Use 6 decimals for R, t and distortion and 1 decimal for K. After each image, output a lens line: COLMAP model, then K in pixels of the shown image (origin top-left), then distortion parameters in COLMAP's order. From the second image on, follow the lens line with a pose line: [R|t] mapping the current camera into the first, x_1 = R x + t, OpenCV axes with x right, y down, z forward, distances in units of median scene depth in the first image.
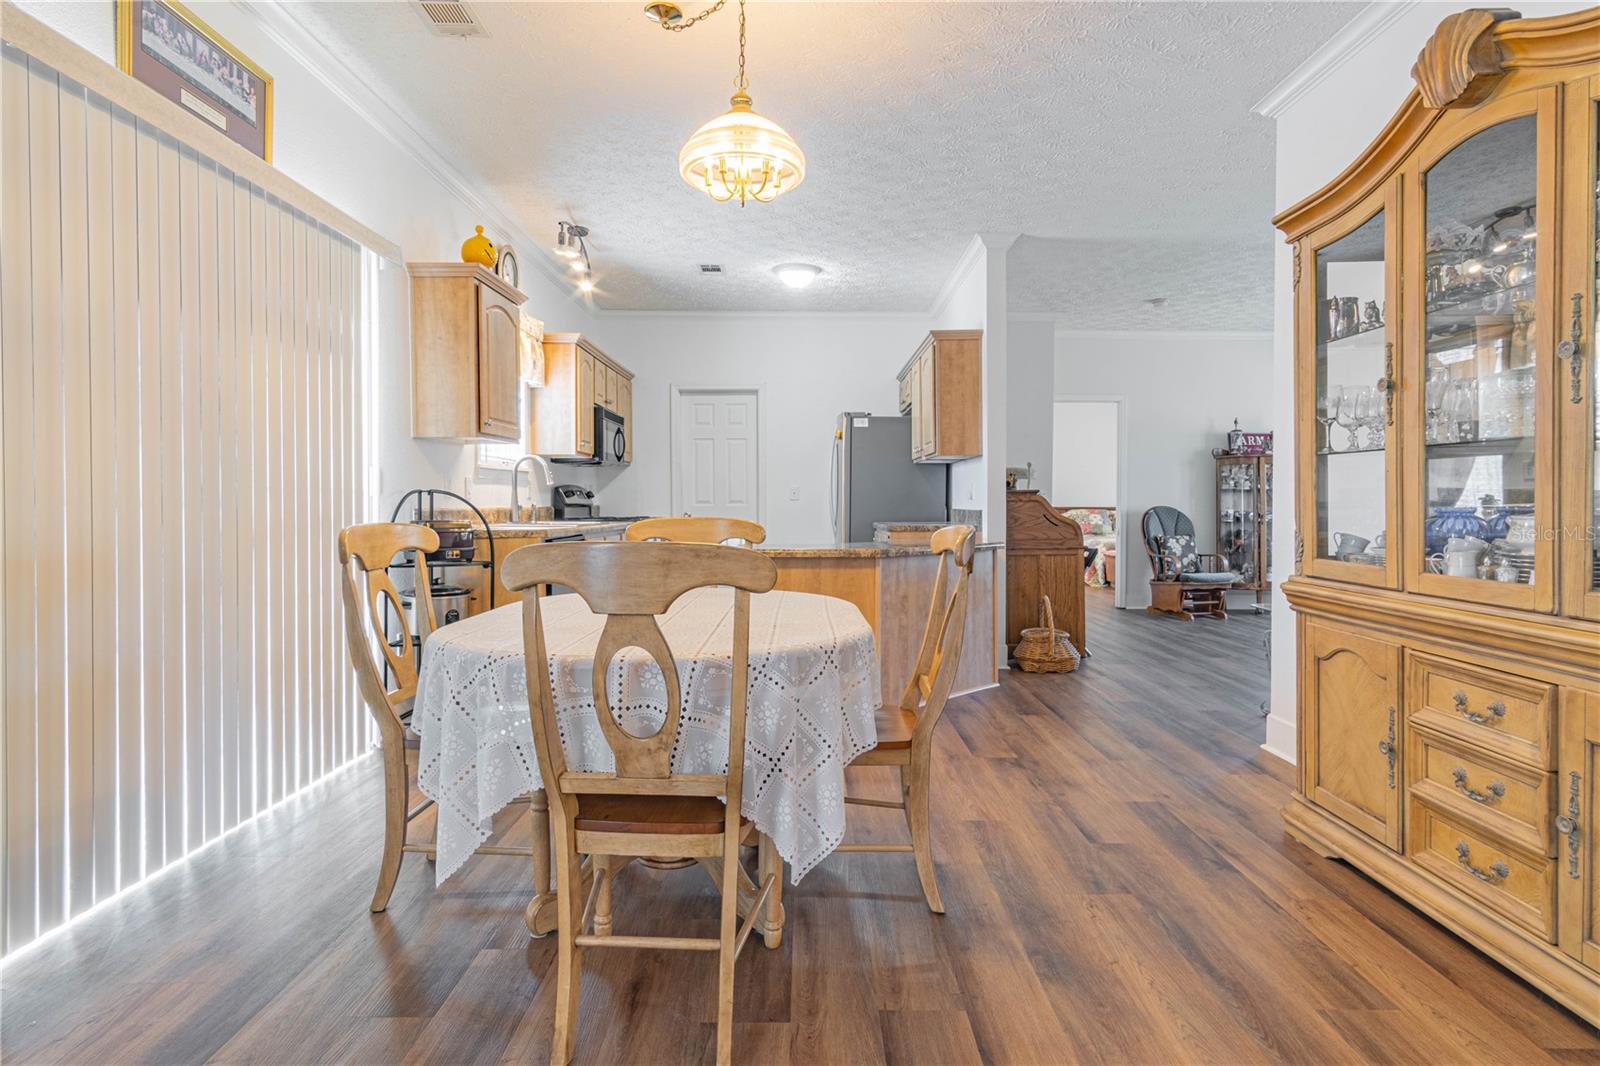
lens RADIAL K [[854.9, 0, 799.0], [0, 854.9, 523.8], [0, 0, 1]] dist [0.004983, 0.001638]
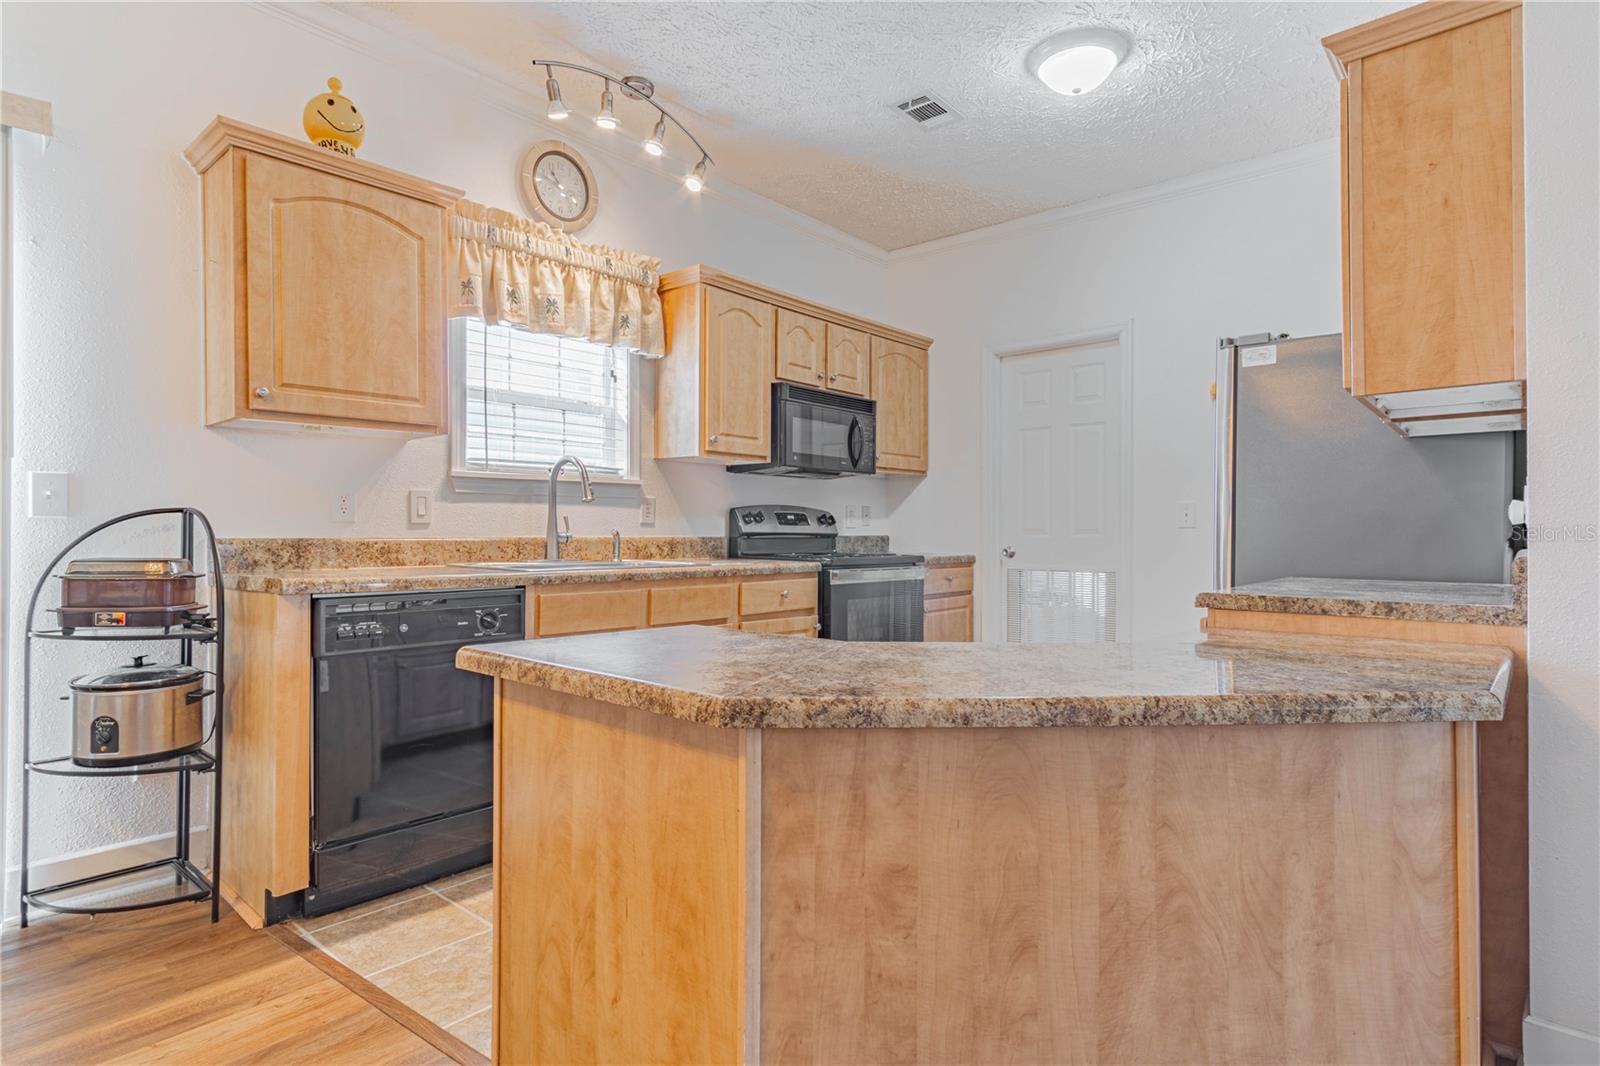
lens RADIAL K [[848.6, 0, 796.1], [0, 848.6, 529.2], [0, 0, 1]] dist [0.005048, 0.001872]
pose [[0.757389, 0.000725, -0.652964, 0.287322], [-0.019384, 0.999584, -0.021374, -0.019287], [0.652676, 0.028845, 0.757088, 0.794629]]
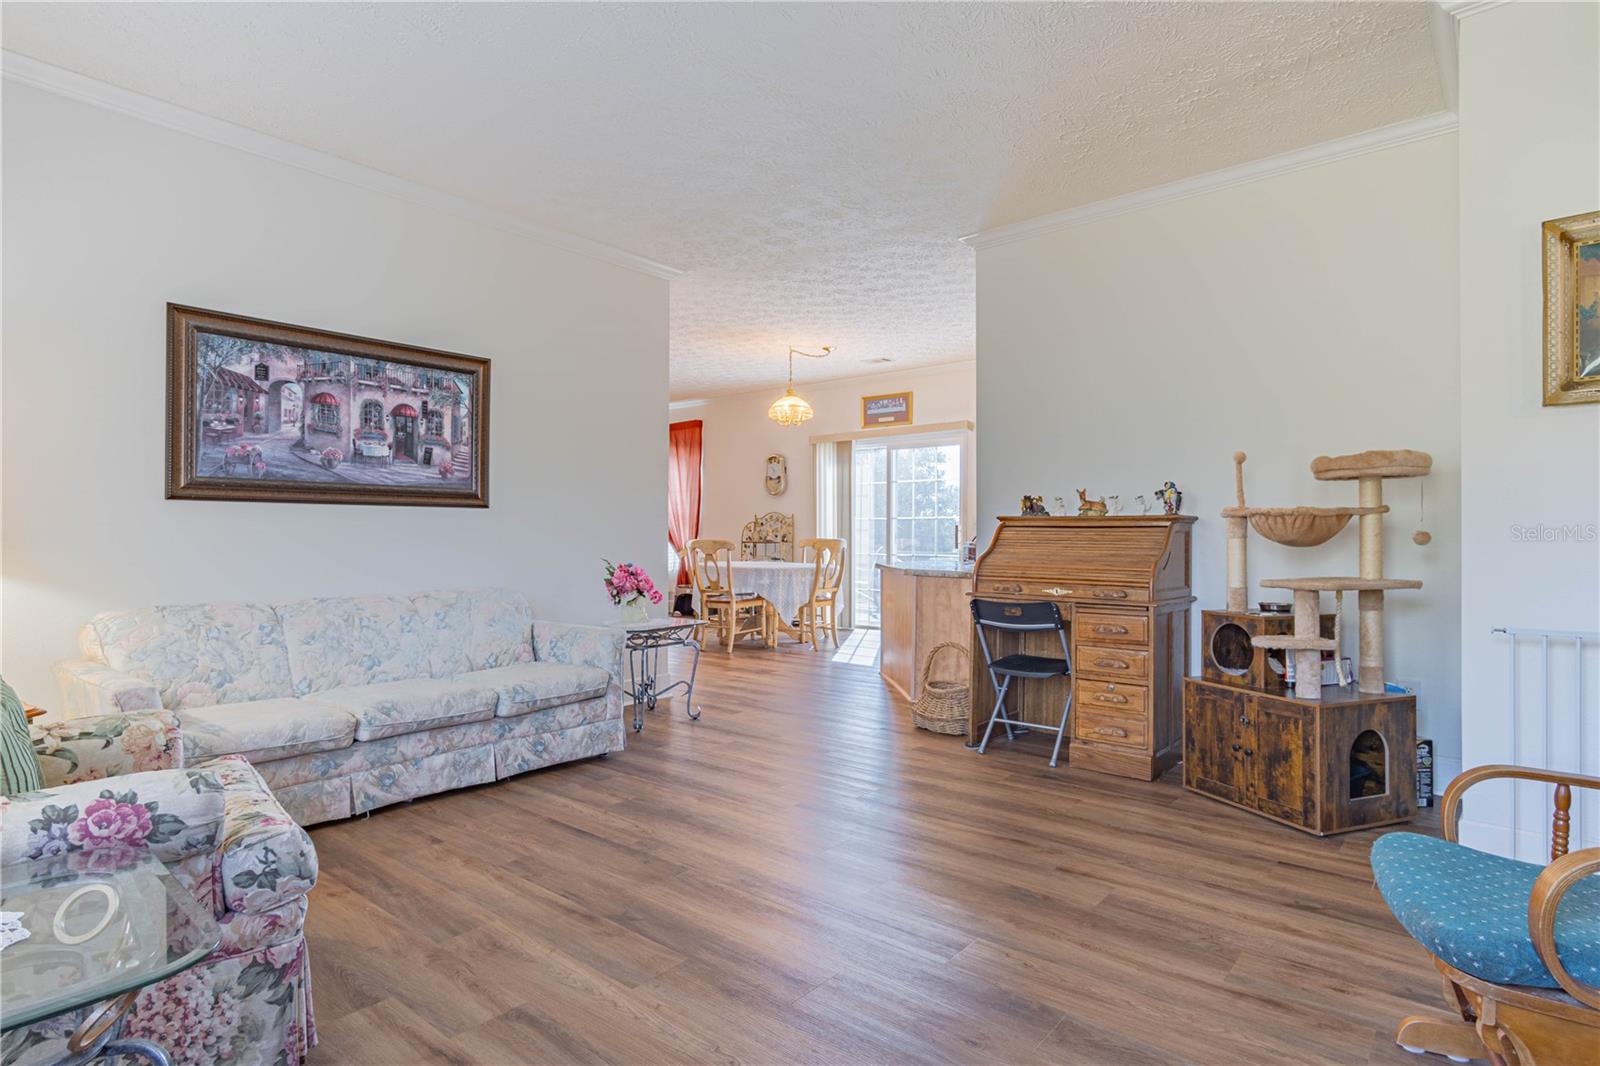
lens RADIAL K [[854.8, 0, 800.0], [0, 854.8, 533.0], [0, 0, 1]] dist [0.004248, 0.001602]
pose [[-0.639650, -0.003075, -0.768660, 1.379283], [-0.021794, 0.999663, 0.014137, -0.043148], [0.768358, 0.025795, -0.639501, 1.875558]]
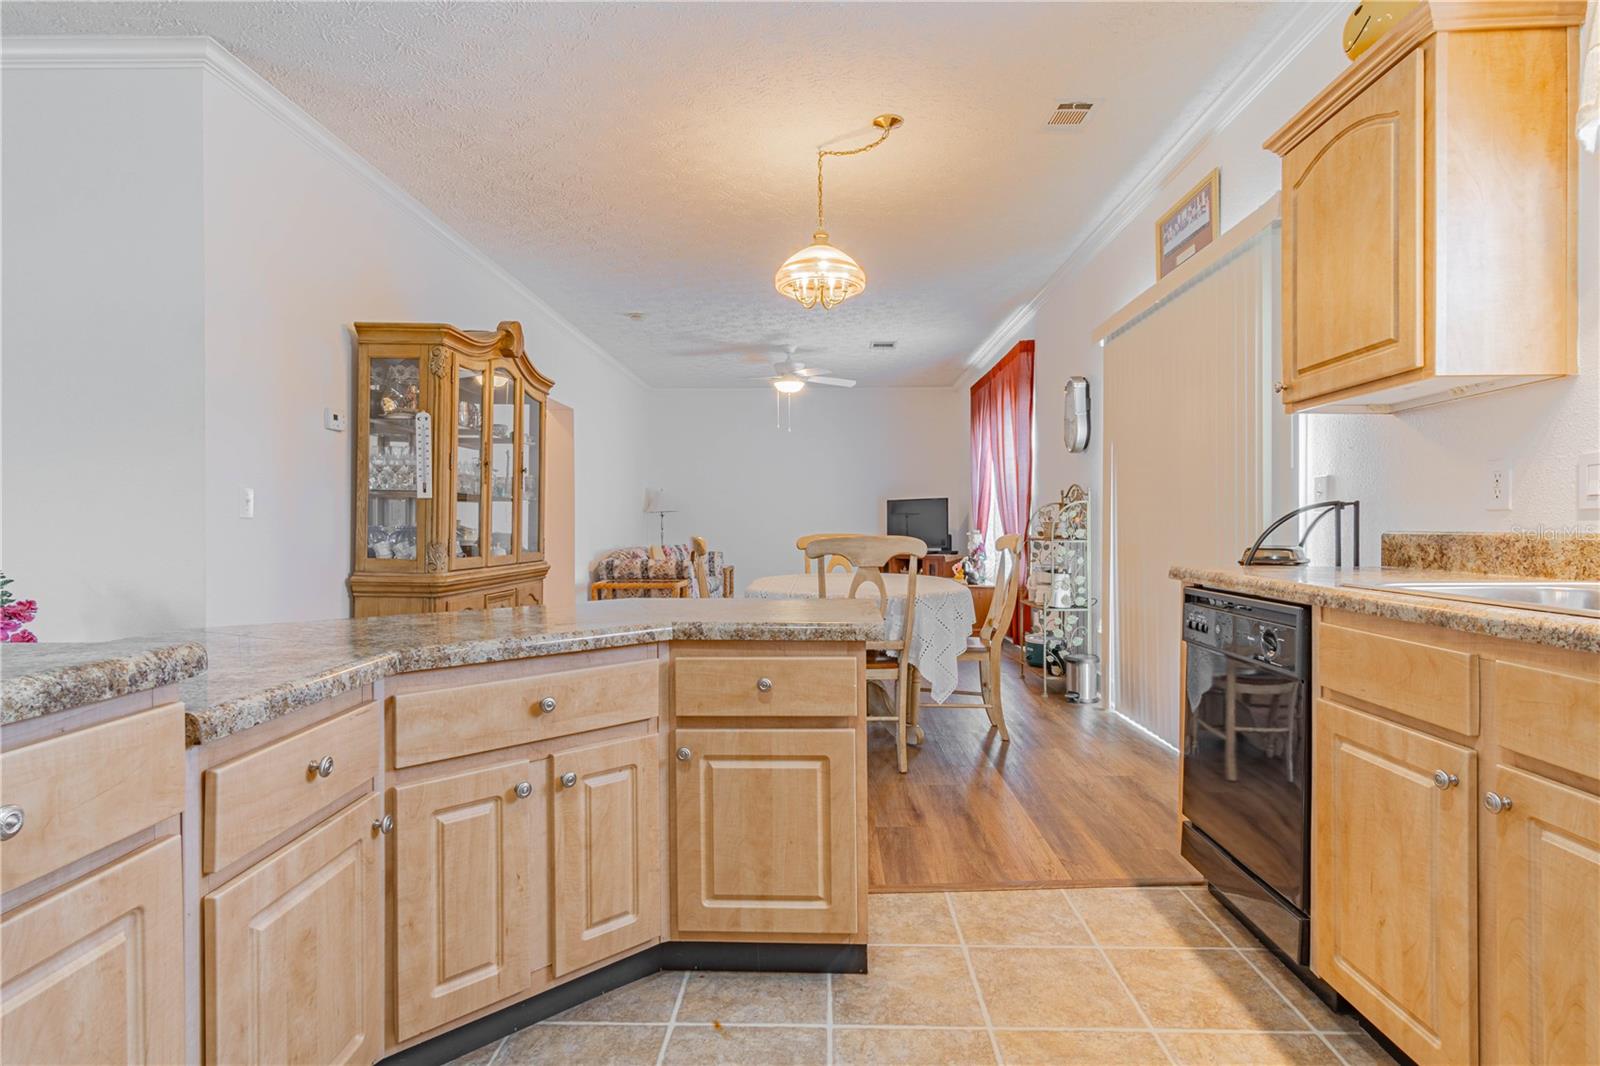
lens RADIAL K [[845.9, 0, 800.0], [0, 845.9, 533.0], [0, 0, 1]] dist [-0.001114, -0.000218]
pose [[-0.999731, 0.000579, 0.023166, -0.042594], [0.001396, 0.999376, 0.035295, -0.037464], [-0.023131, 0.035318, -0.999108, 1.580763]]
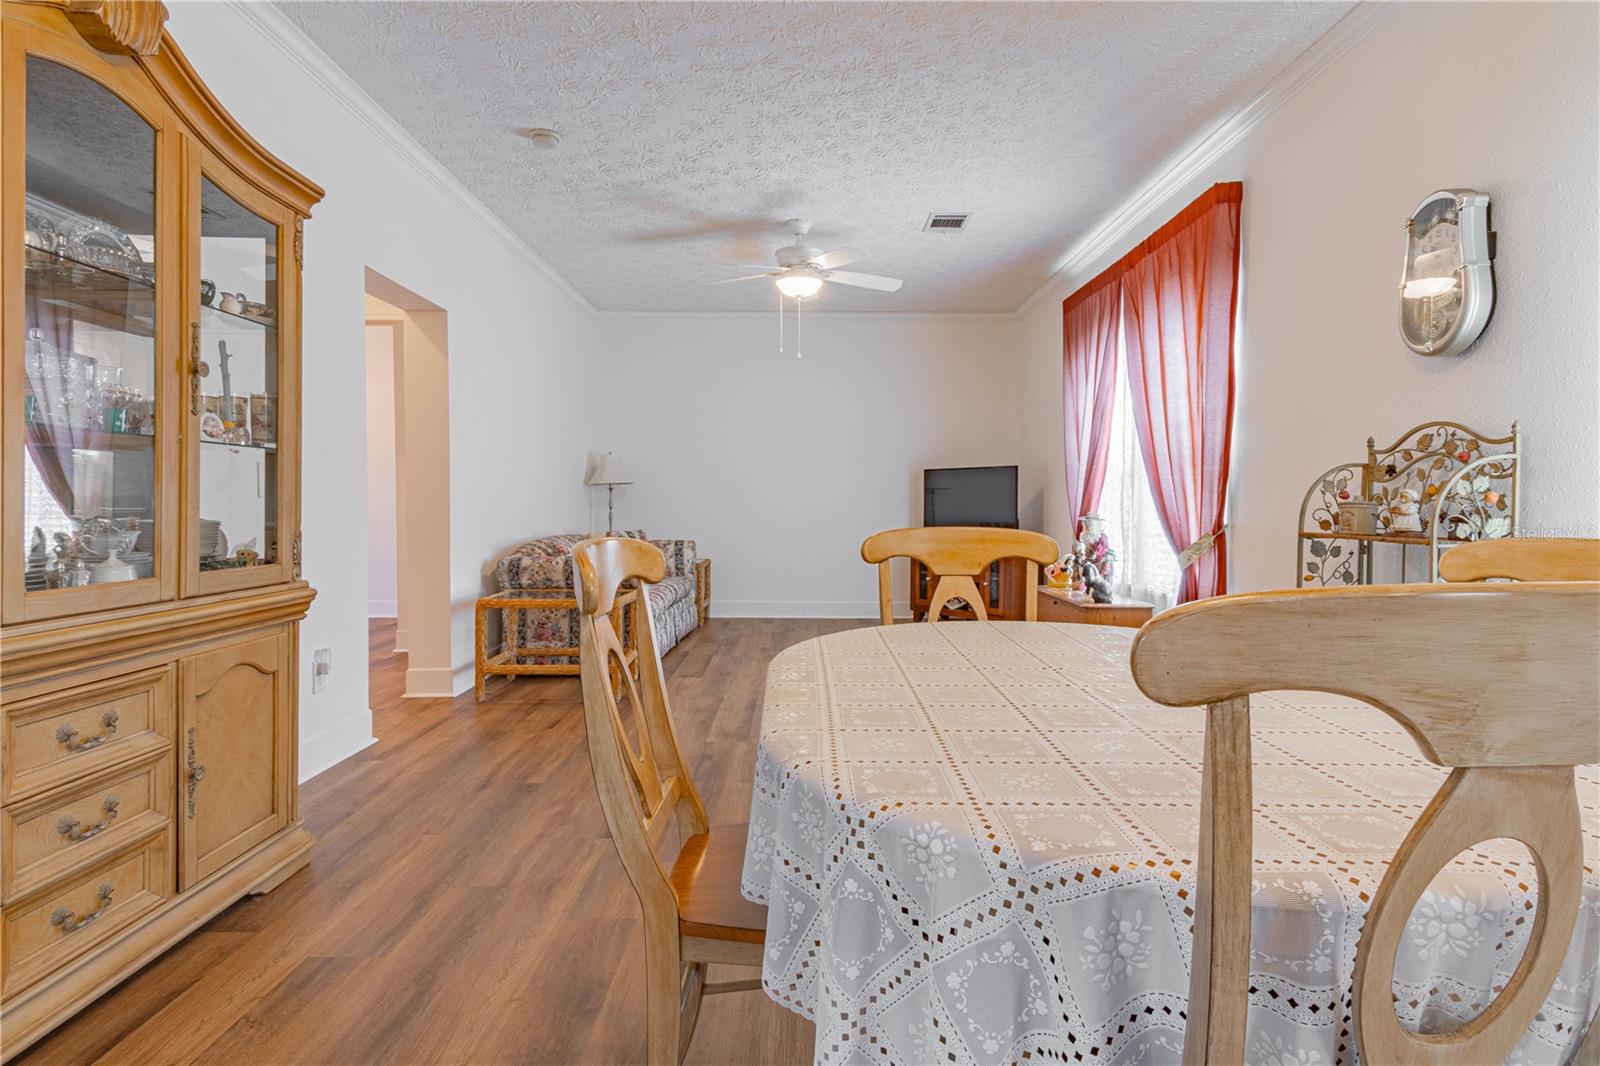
lens RADIAL K [[854.9, 0, 799.0], [0, 854.9, 523.8], [0, 0, 1]] dist [0.004983, 0.001638]
pose [[-0.999985, -0.003787, -0.004008, 0.031693], [-0.003988, 0.998675, 0.051299, -0.022303], [0.003809, 0.051315, -0.998675, 0.895637]]
